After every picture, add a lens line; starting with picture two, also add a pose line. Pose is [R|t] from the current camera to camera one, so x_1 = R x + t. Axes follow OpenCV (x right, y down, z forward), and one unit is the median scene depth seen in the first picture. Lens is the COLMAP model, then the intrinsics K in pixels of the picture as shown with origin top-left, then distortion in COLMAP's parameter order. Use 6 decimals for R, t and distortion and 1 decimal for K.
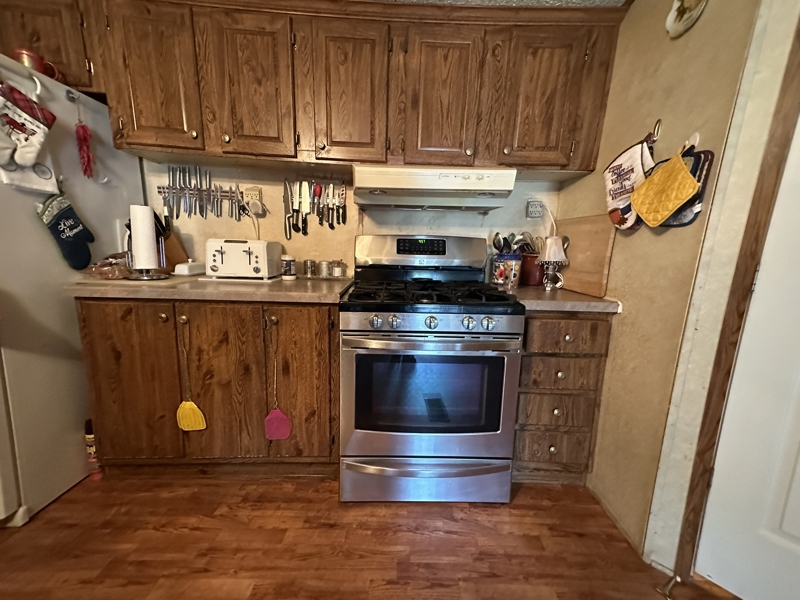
lens RADIAL K [[318.9, 0, 398.1], [0, 318.9, 299.4], [0, 0, 1]] dist [0.083028, -0.019607]
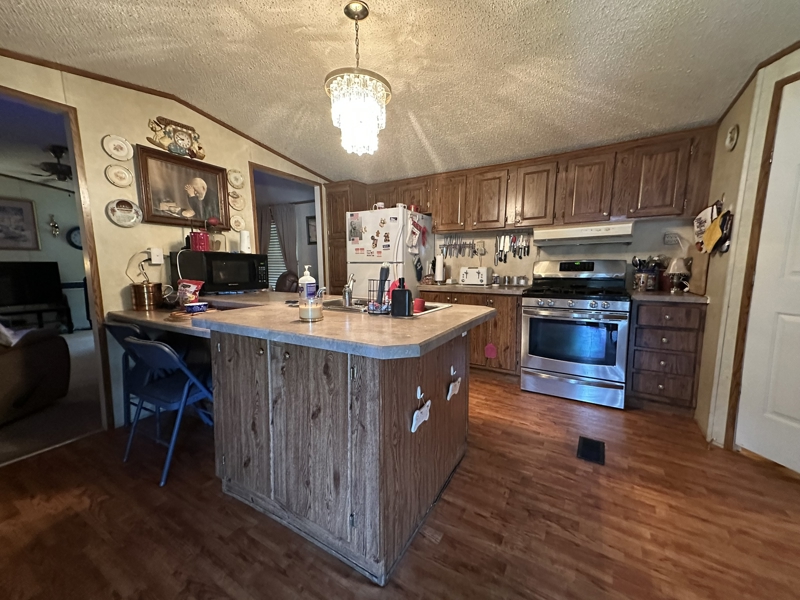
lens RADIAL K [[318.9, 0, 398.1], [0, 318.9, 299.4], [0, 0, 1]] dist [0.083028, -0.019607]
pose [[0.848521, 0.024495, -0.528595, 0.226076], [-0.063105, 0.996484, -0.055121, 0.195032], [0.525386, 0.080128, 0.847083, -1.139152]]
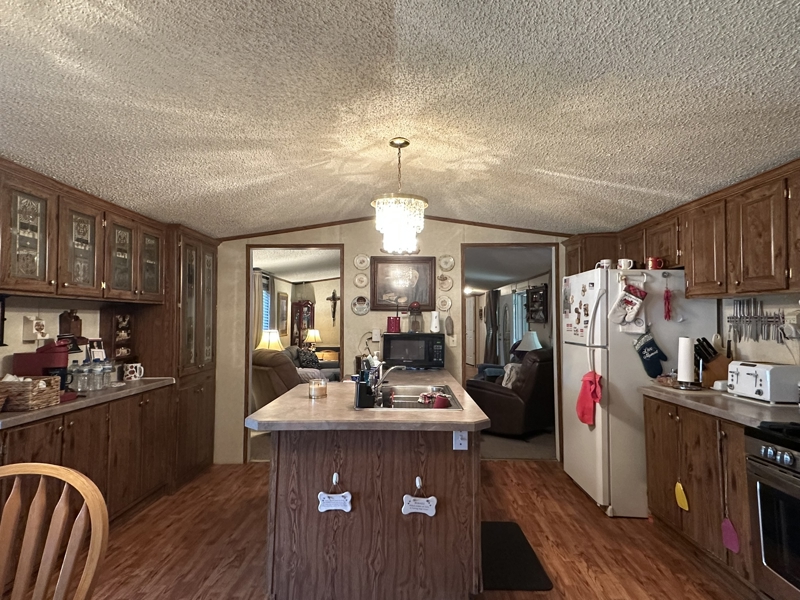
lens RADIAL K [[445.3, 0, 381.4], [0, 445.3, 302.9], [0, 0, 1]] dist [-0.003301, 0.025100]
pose [[-0.068422, -0.074522, -0.994869, 1.233500], [-0.180475, 0.981679, -0.061122, -0.071965], [0.981197, 0.175366, -0.080618, -0.151529]]
